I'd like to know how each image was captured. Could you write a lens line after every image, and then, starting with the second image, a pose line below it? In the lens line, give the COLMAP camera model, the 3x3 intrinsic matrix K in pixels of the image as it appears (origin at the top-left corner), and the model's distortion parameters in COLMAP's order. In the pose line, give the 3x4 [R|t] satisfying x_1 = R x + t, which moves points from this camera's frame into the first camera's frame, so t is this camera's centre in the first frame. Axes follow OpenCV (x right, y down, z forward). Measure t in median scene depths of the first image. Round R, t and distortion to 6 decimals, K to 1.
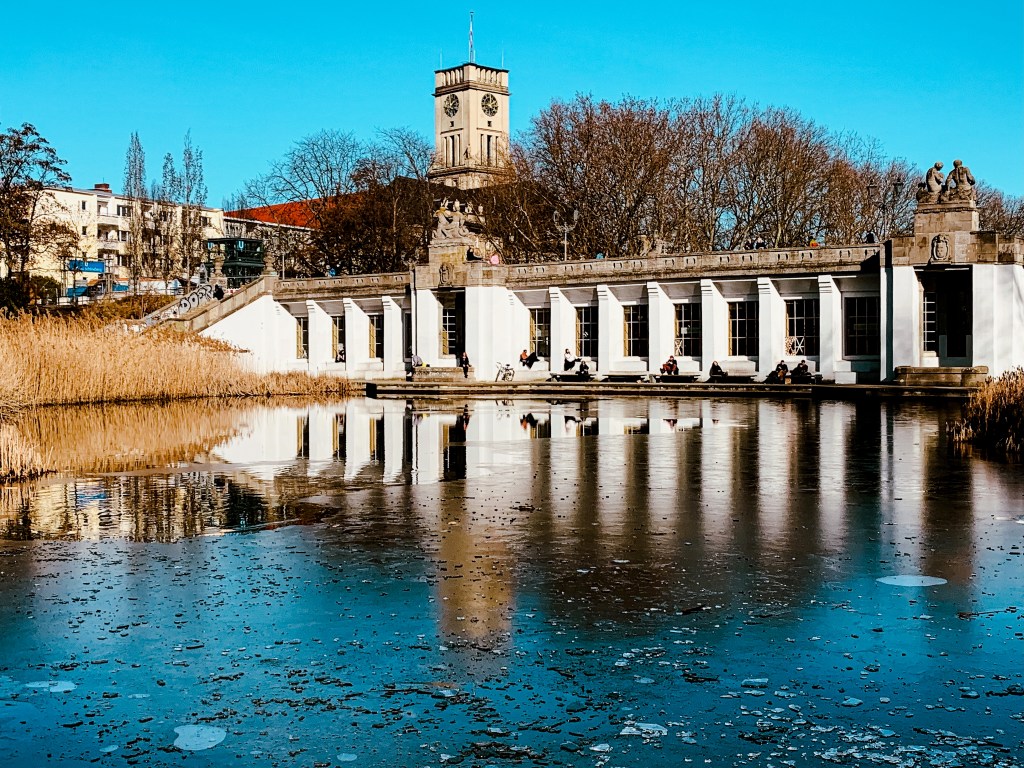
lens RADIAL K [[1310.3, 0, 510.4], [0, 1310.3, 381.6], [0, 0, 1]] dist [0.107855, 0.000000]
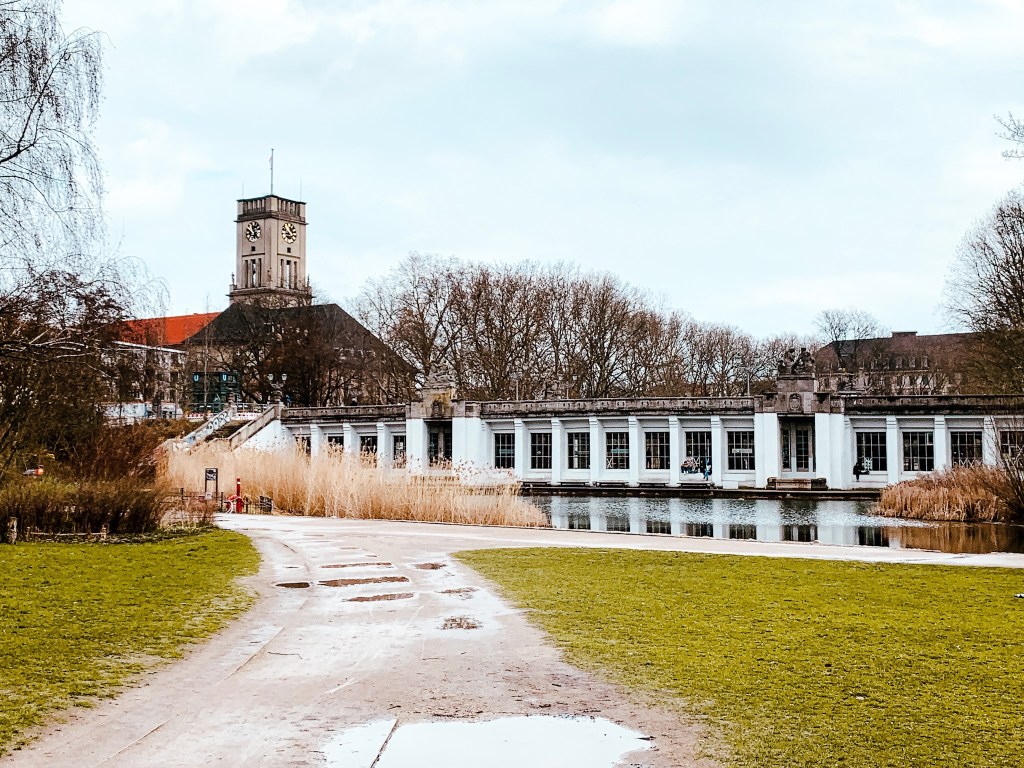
lens RADIAL K [[1310.3, 0, 513.2], [0, 1310.3, 384.8], [0, 0, 1]] dist [0.107855, 0.000000]
pose [[0.974496, 0.018118, 0.223670, -0.290047], [-0.000894, 0.997041, -0.076870, -0.000864], [-0.224401, 0.074710, 0.971629, -0.367319]]
